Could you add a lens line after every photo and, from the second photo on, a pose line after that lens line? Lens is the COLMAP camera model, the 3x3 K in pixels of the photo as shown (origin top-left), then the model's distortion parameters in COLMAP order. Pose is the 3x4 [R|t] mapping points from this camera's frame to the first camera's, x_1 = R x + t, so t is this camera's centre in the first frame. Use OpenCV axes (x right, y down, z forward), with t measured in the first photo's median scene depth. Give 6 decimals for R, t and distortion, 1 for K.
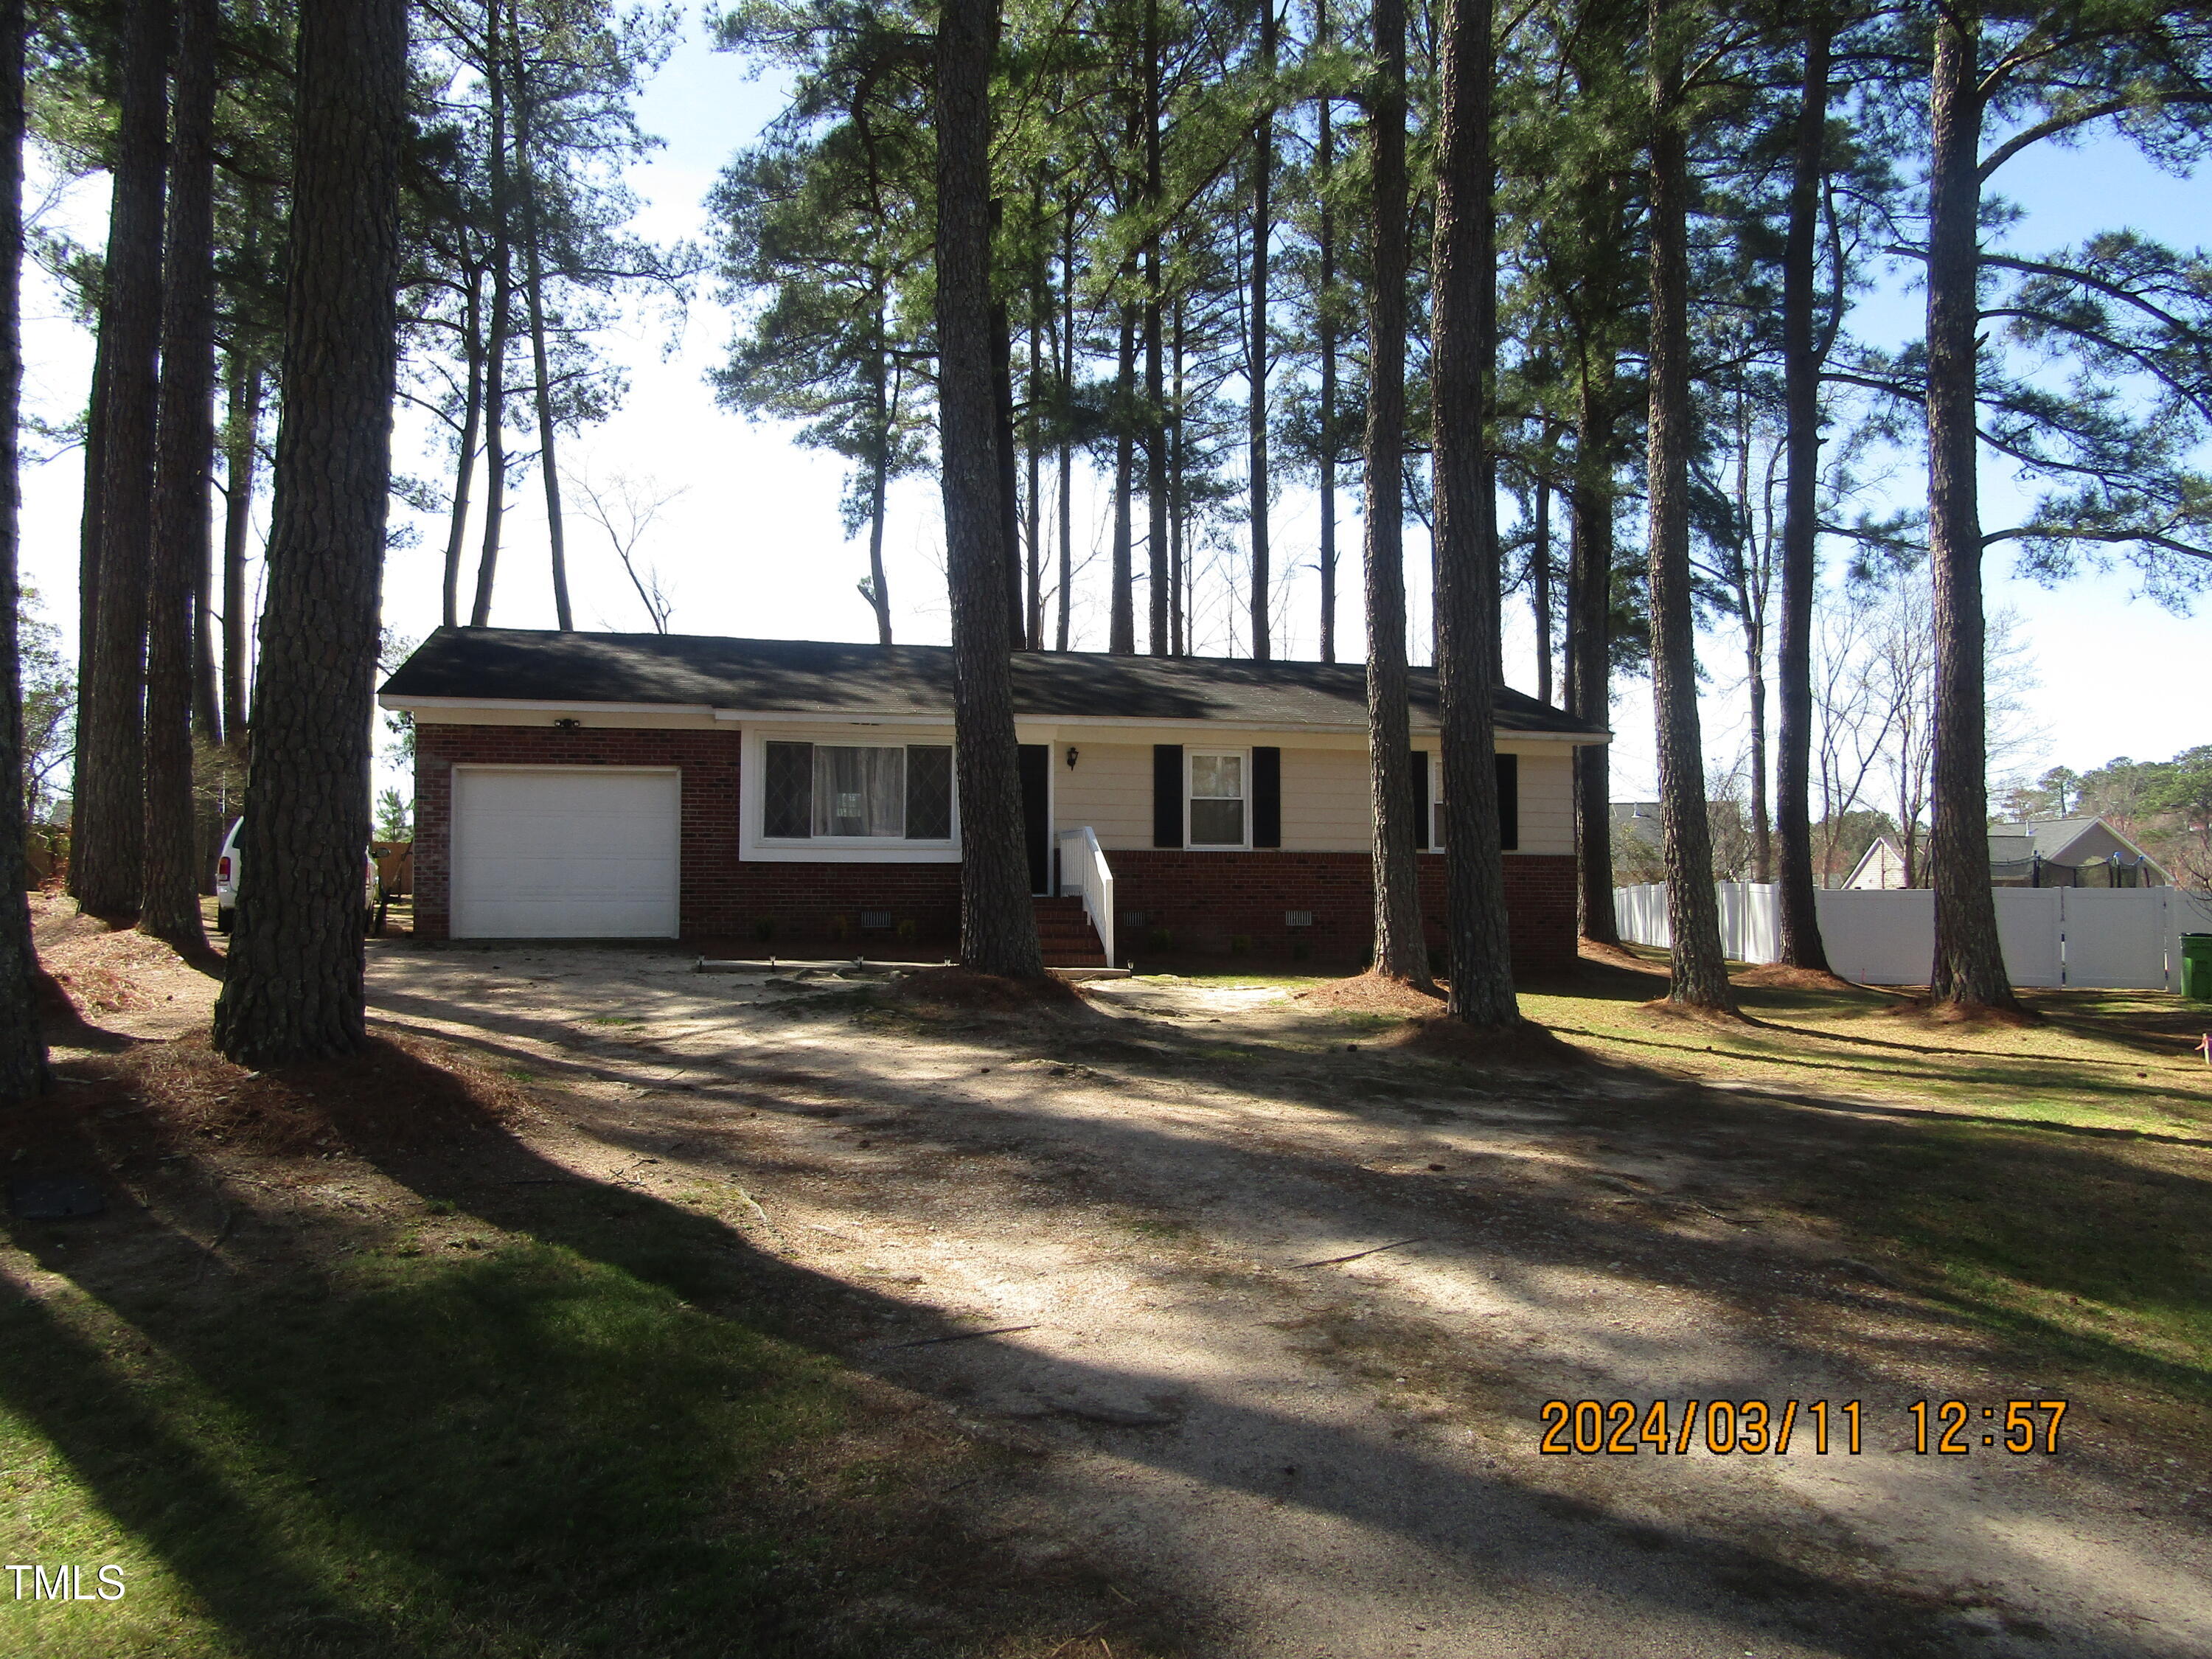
lens RADIAL K [[1530.3, 0, 1106.0], [0, 1530.3, 829.5], [0, 0, 1]] dist [0.007544, 0.000984]
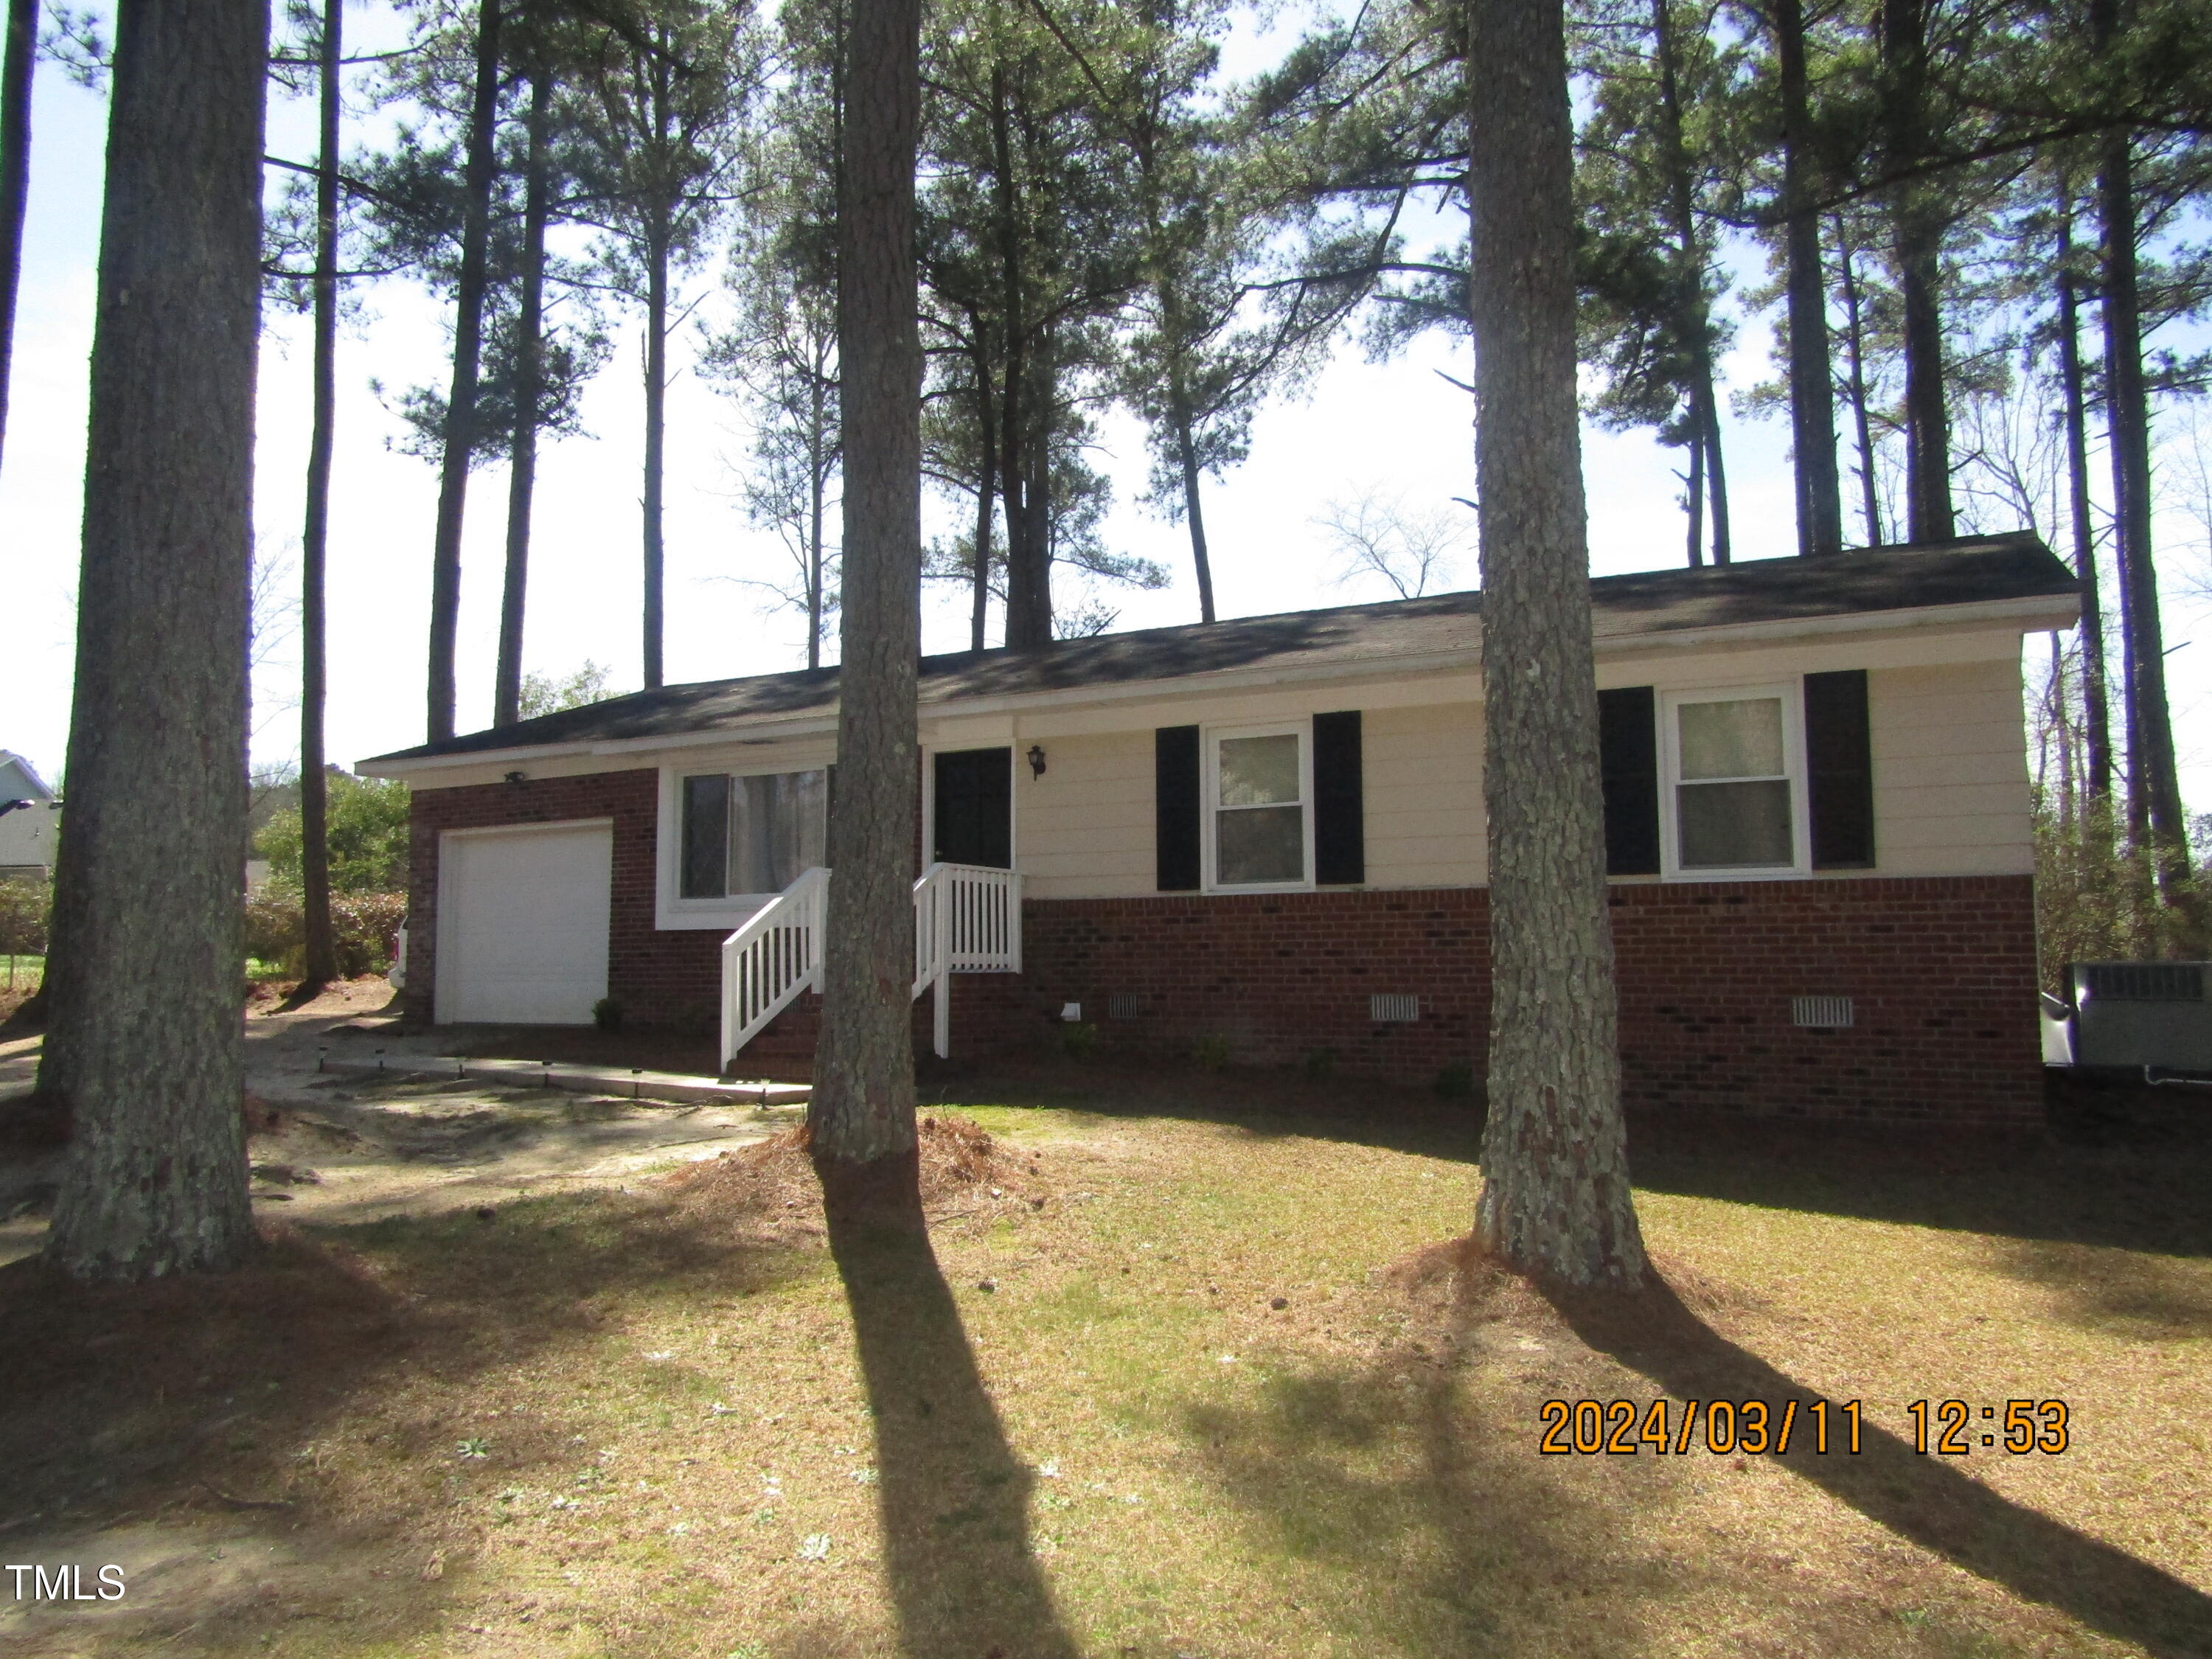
lens RADIAL K [[1453.8, 0, 1106.0], [0, 1453.8, 829.5], [0, 0, 1]] dist [-0.004815, -0.001114]
pose [[0.763132, -0.064023, -0.643064, 0.393712], [0.044450, 0.997924, -0.046603, 0.012850], [0.644712, 0.006980, 0.764393, 0.526014]]
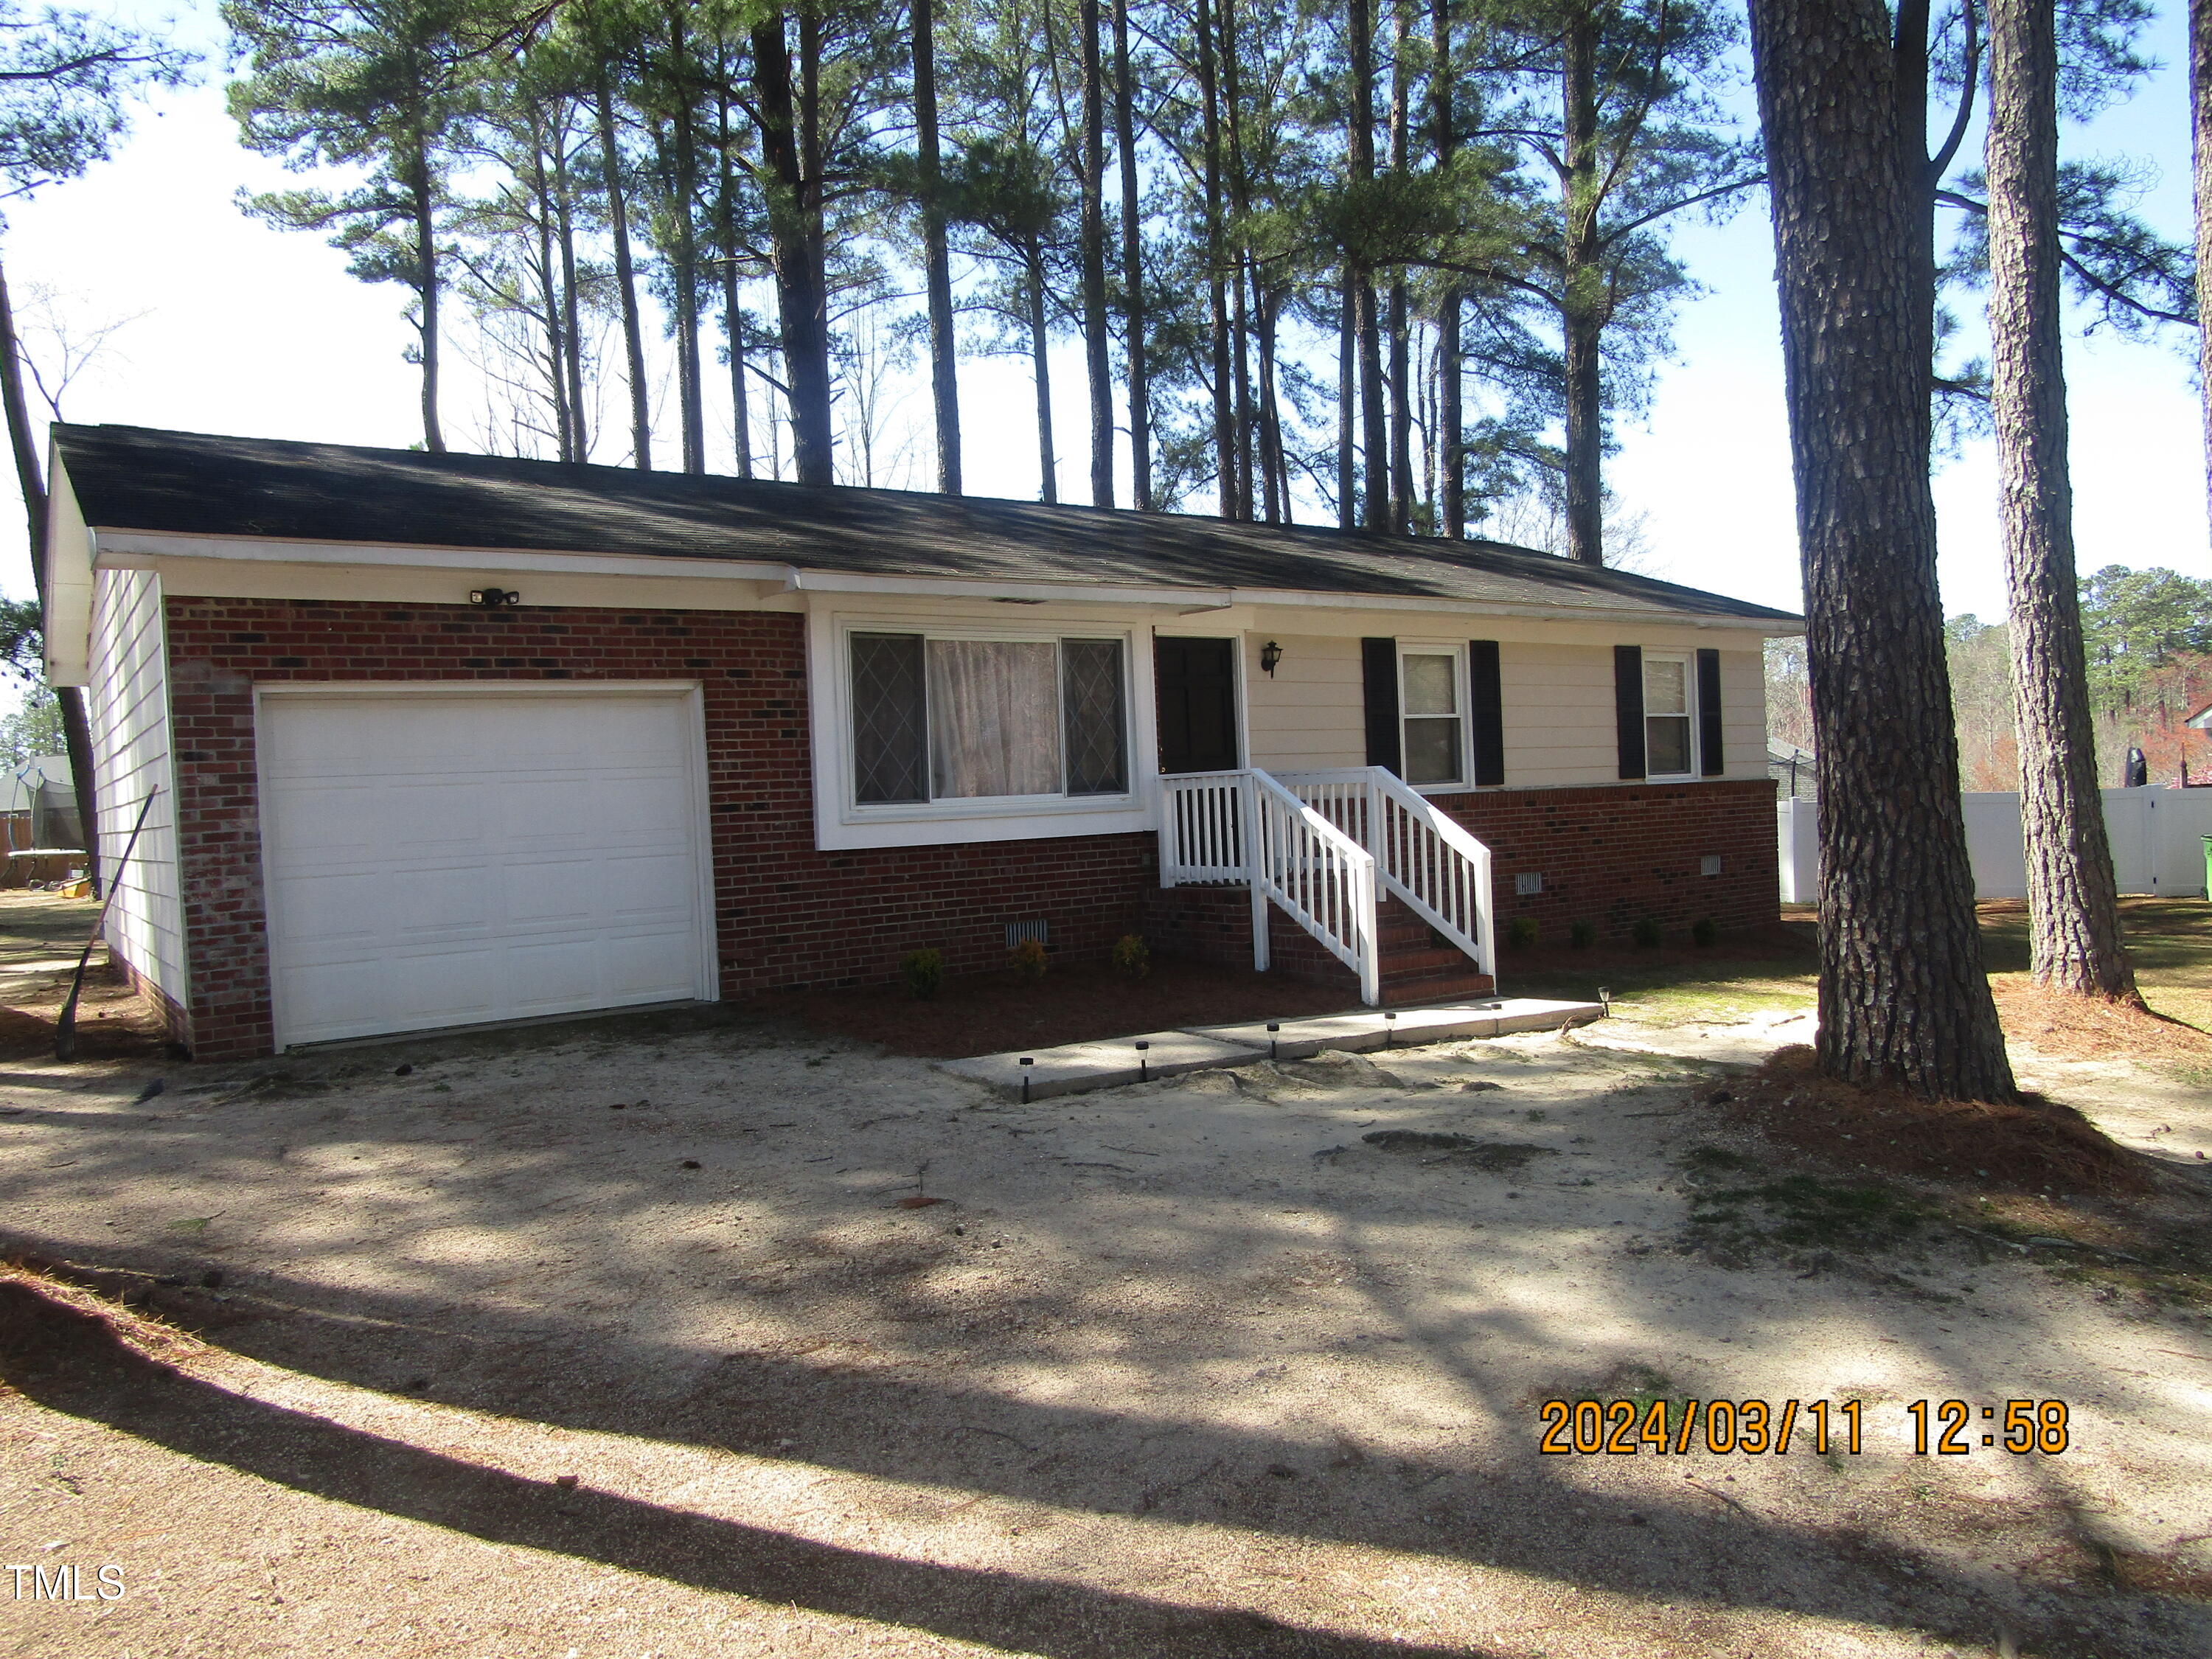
lens RADIAL K [[1584.4, 0, 1108.5], [0, 1584.4, 865.1], [0, 0, 1]] dist [-0.028858, -0.007028]
pose [[0.926147, -0.065560, 0.371420, -0.325807], [0.045404, 0.996995, 0.062767, -0.004875], [-0.374419, -0.041268, 0.926341, 0.401990]]
